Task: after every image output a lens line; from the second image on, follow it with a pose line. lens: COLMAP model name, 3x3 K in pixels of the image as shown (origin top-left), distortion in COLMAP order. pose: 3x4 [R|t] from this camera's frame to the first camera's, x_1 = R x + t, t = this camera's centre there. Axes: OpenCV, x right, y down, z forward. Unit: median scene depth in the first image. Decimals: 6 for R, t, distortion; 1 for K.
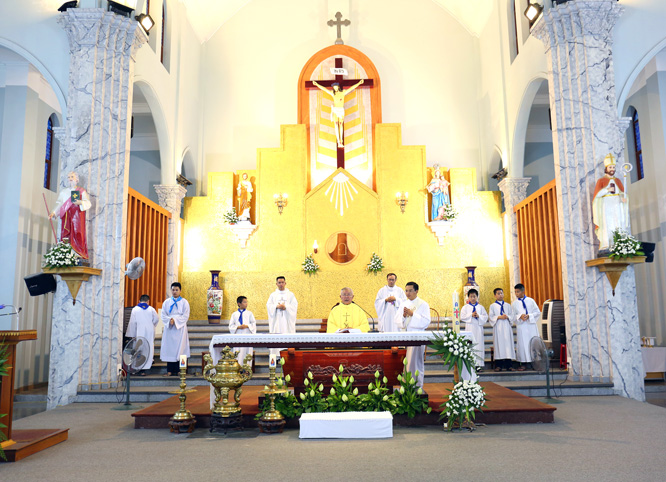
lens RADIAL K [[568.4, 0, 333.0], [0, 568.4, 241.0], [0, 0, 1]] dist [-0.083087, 0.005313]
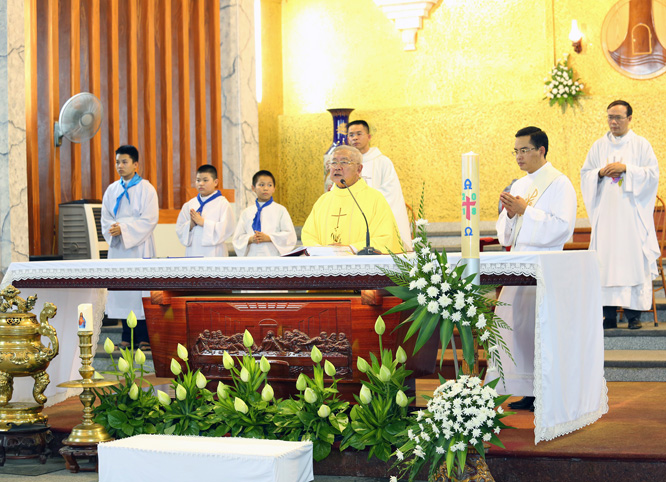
lens RADIAL K [[1445.0, 0, 333.0], [0, 1445.0, 241.0], [0, 0, 1]] dist [-0.300516, 0.086741]
pose [[0.898706, -0.006888, -0.438498, 0.559528], [0.073698, 0.988029, 0.135526, 0.009072], [0.432315, -0.154114, 0.888455, 0.071617]]
